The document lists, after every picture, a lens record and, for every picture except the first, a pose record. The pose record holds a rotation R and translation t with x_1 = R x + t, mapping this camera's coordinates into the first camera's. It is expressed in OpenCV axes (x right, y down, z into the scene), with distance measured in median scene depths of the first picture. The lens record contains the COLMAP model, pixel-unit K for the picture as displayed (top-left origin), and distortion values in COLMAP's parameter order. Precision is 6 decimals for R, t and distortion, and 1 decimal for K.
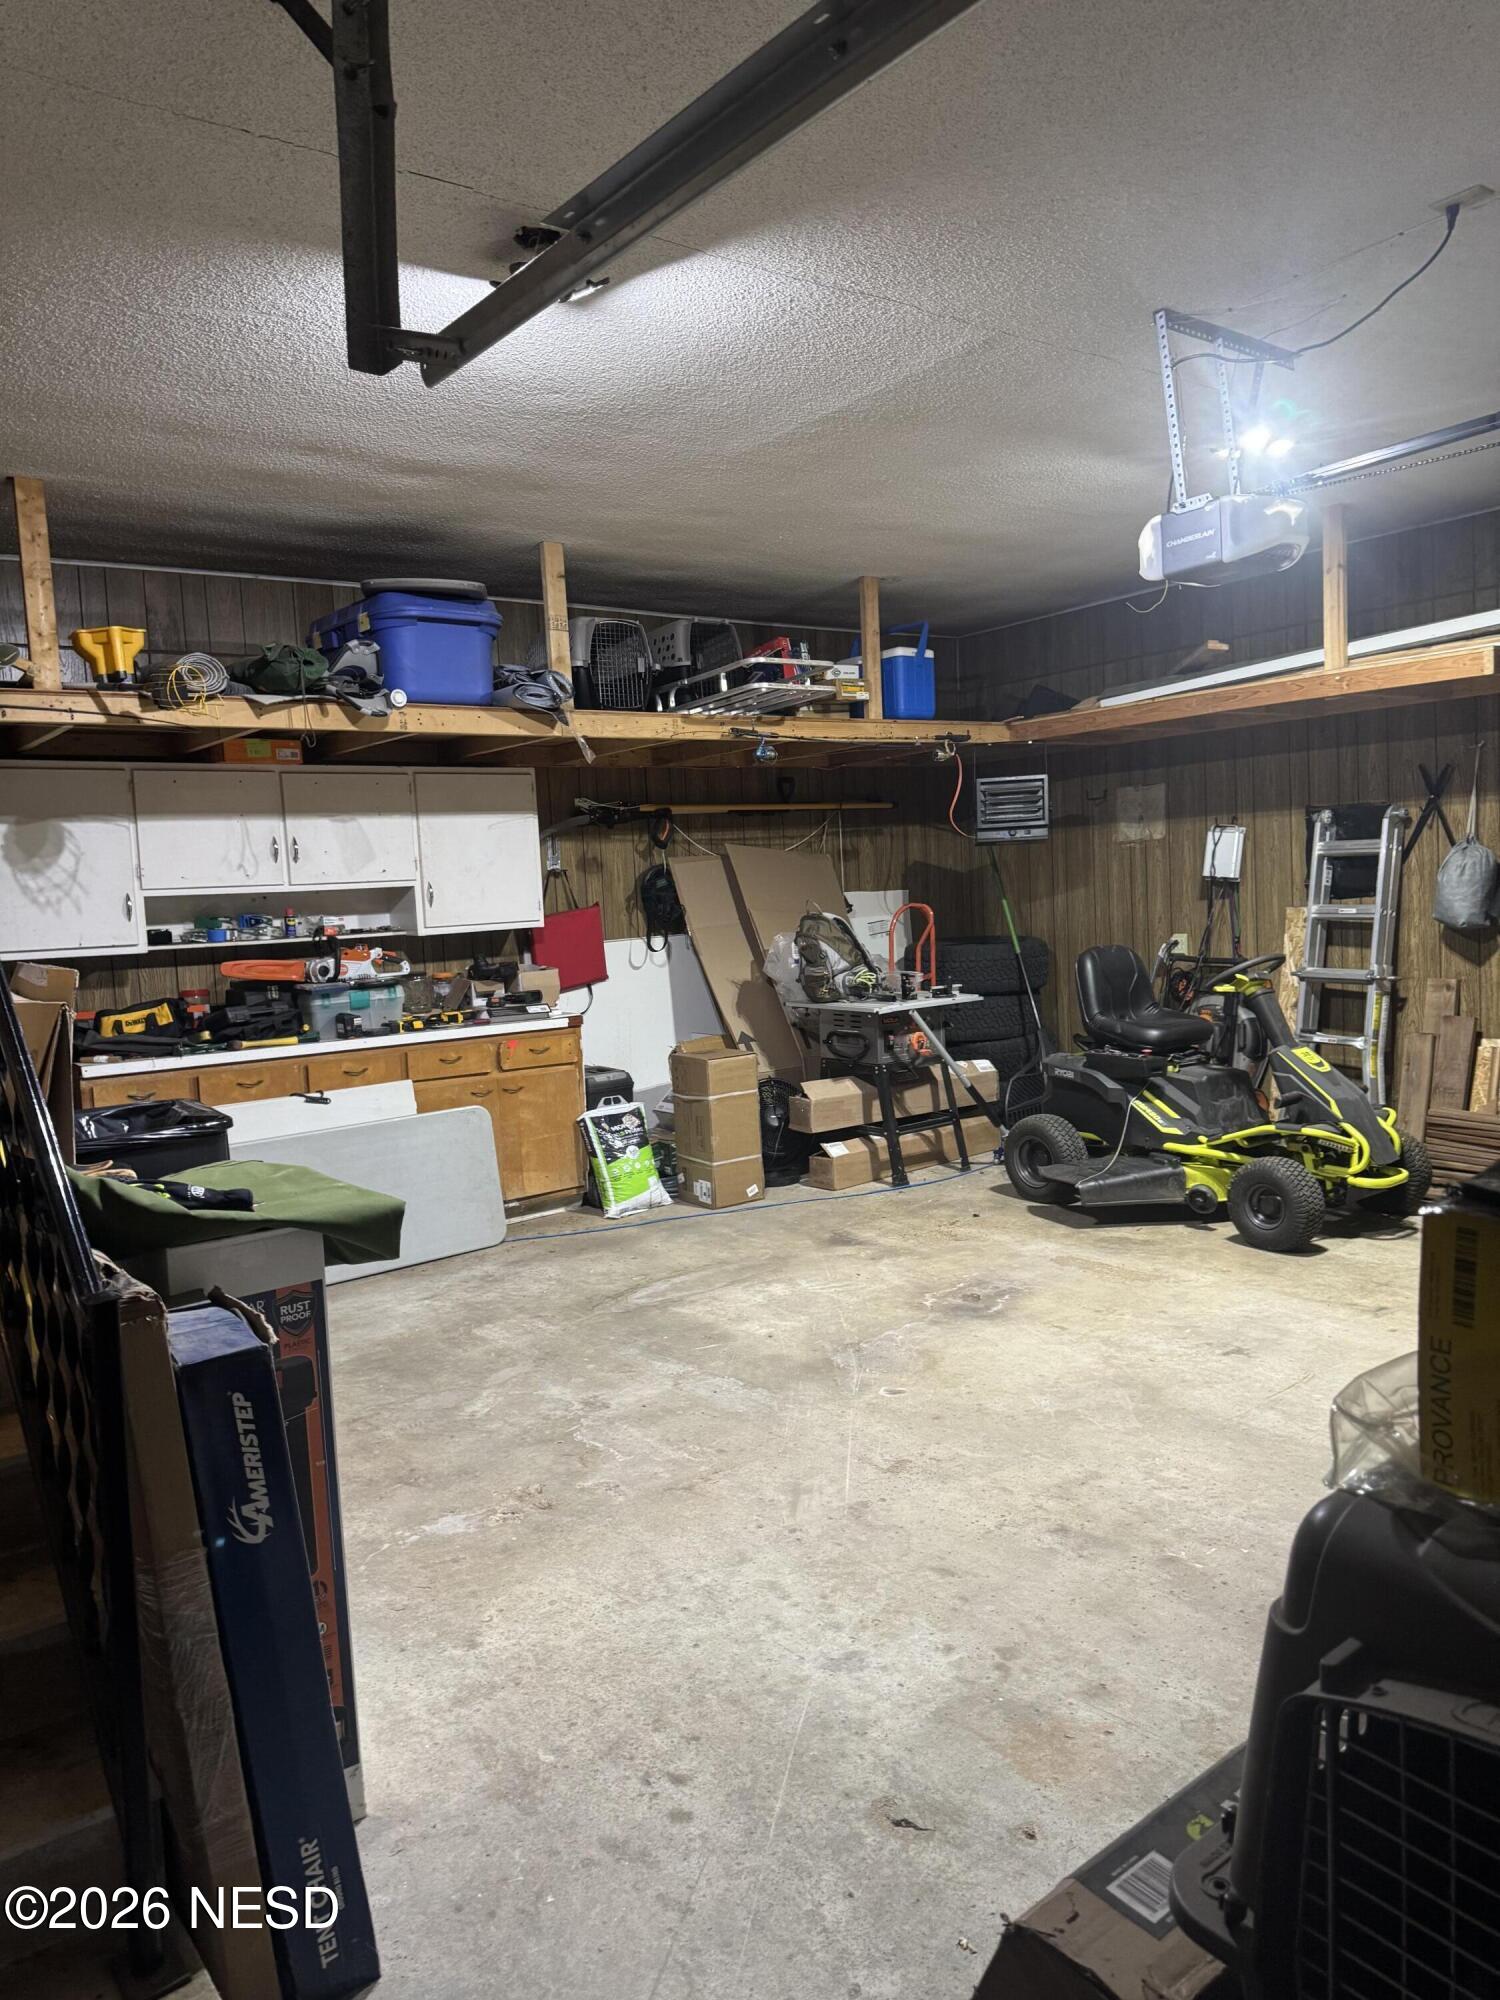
lens RADIAL K [[1406.7, 0, 745.2], [0, 1406.7, 1002.8], [0, 0, 1]] dist [0.056750, -0.090303]
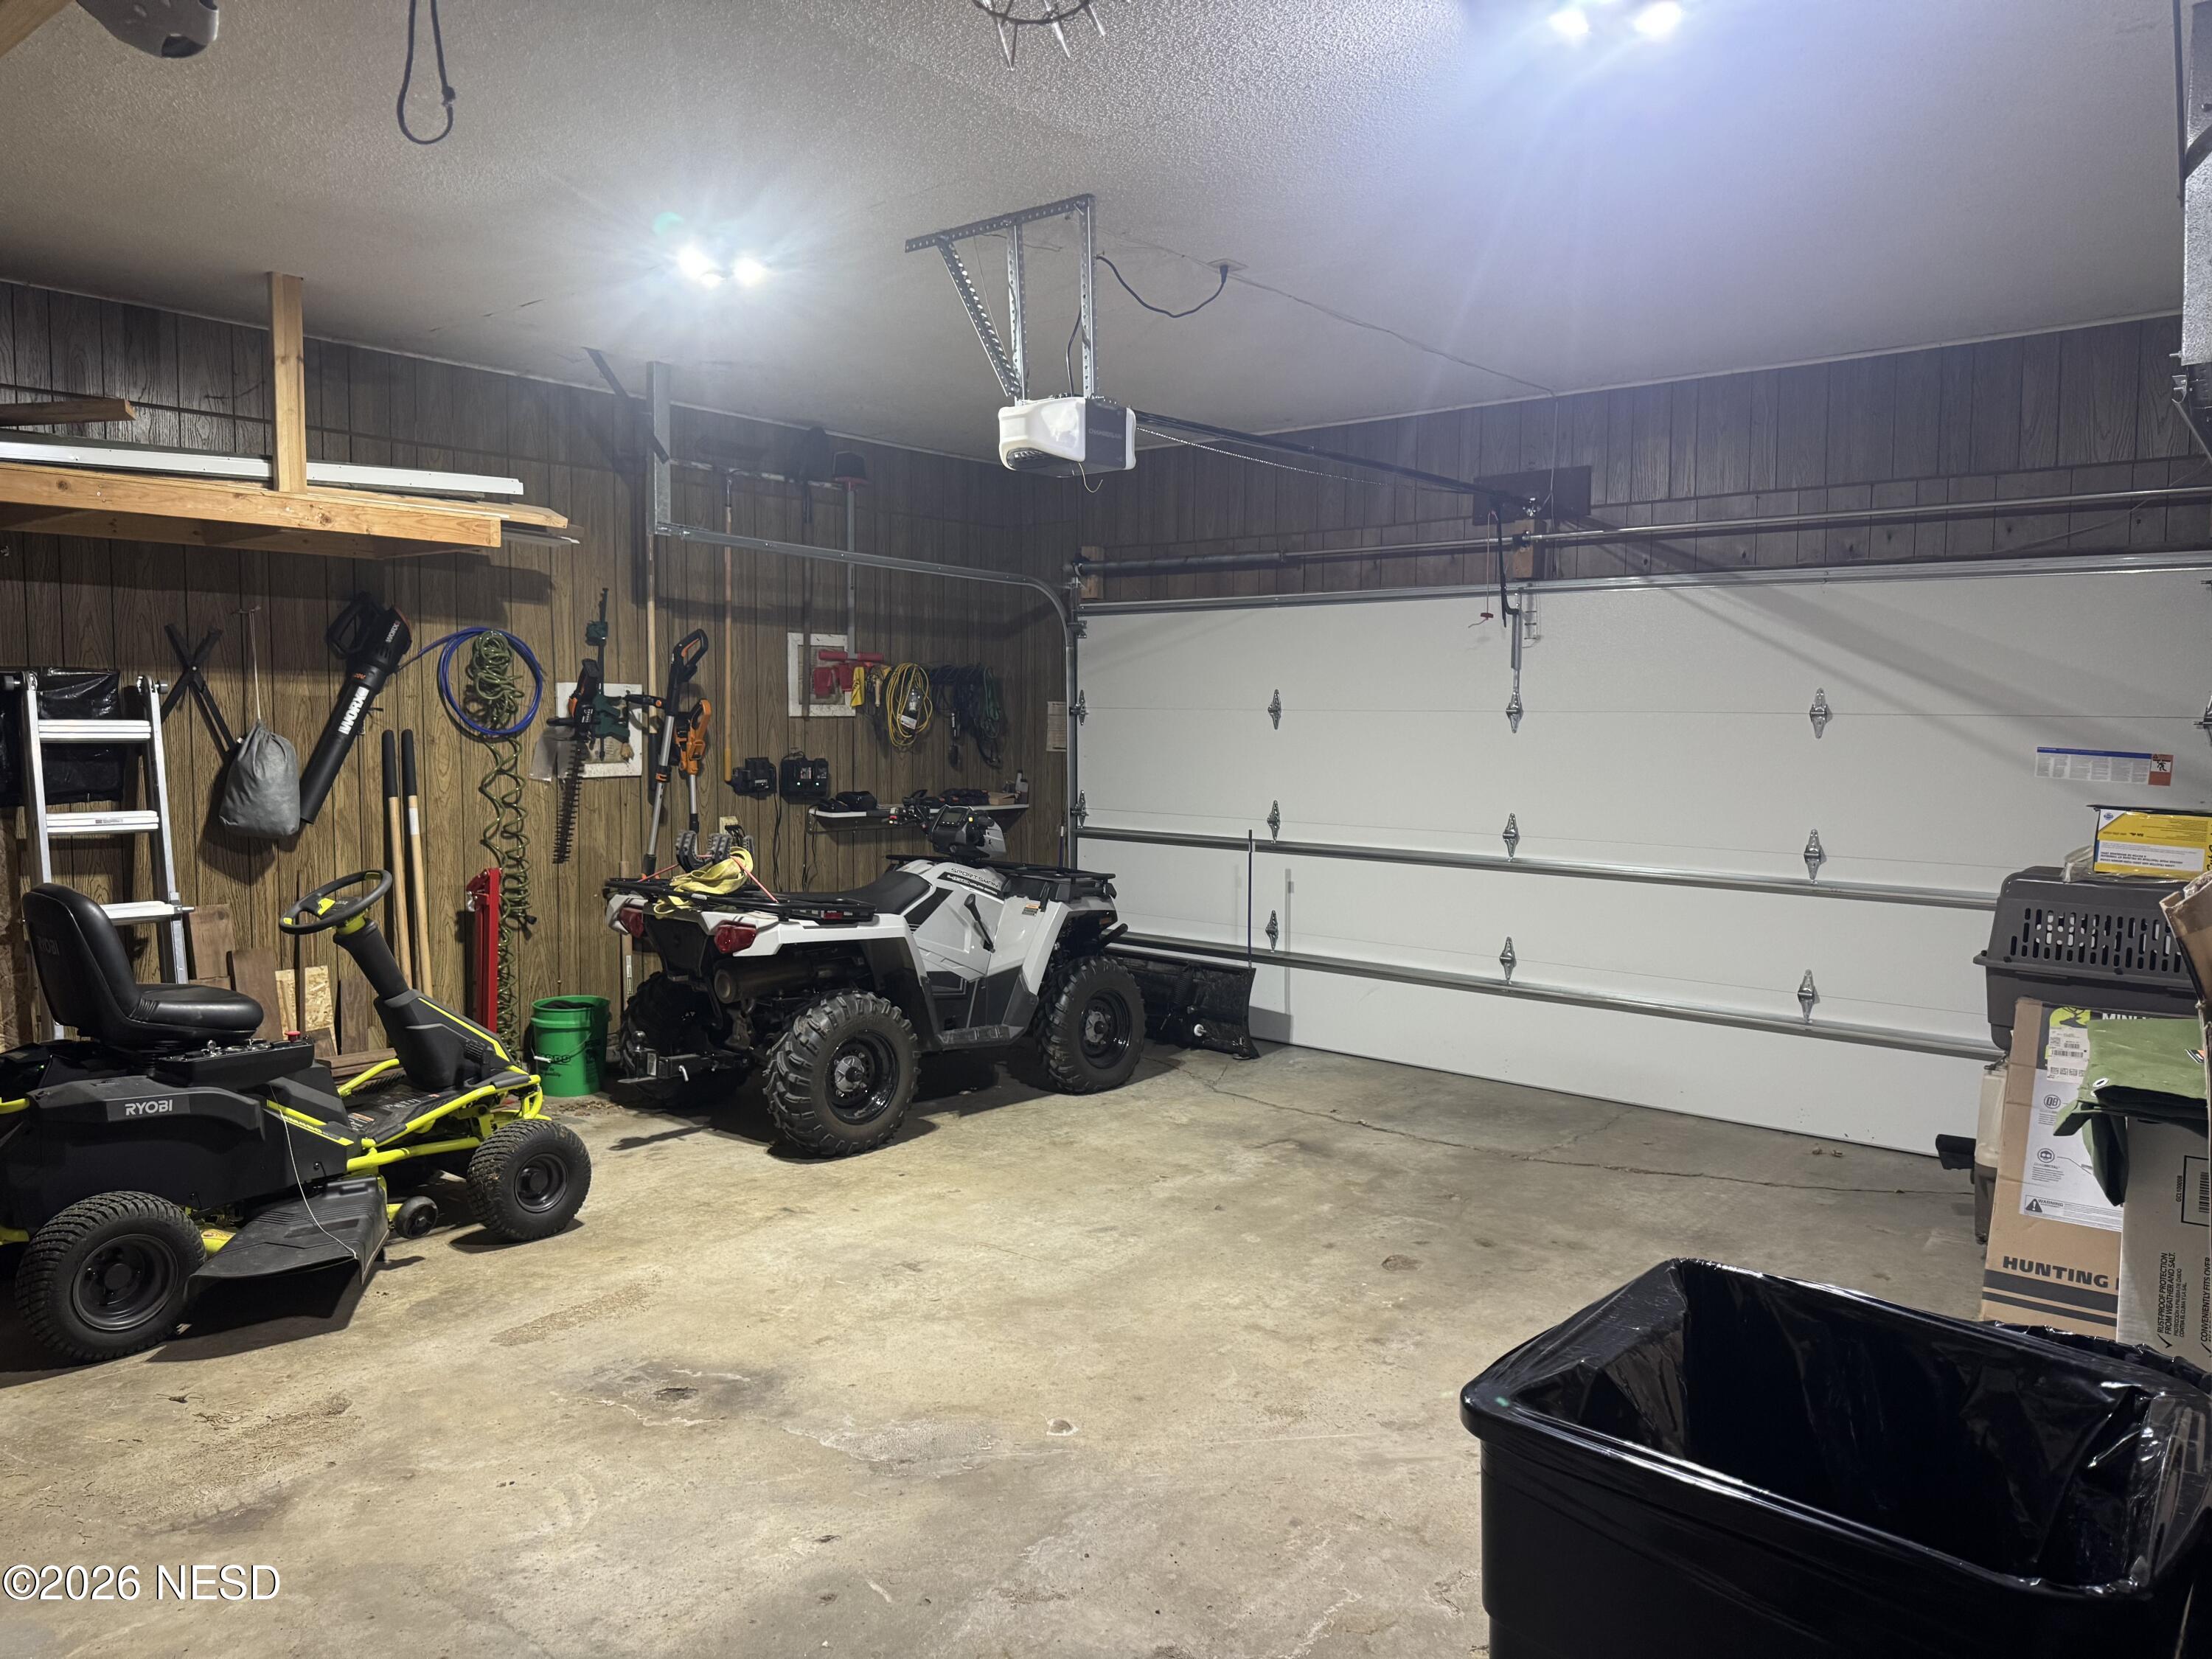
lens RADIAL K [[1555.8, 0, 1092.1], [0, 1555.8, 833.0], [0, 0, 1]] dist [0.056750, -0.090303]
pose [[-0.238577, -0.026359, 0.970766, -0.591282], [0.100170, 0.993632, 0.051597, -0.068420], [-0.965944, 0.109552, -0.234417, 0.964514]]
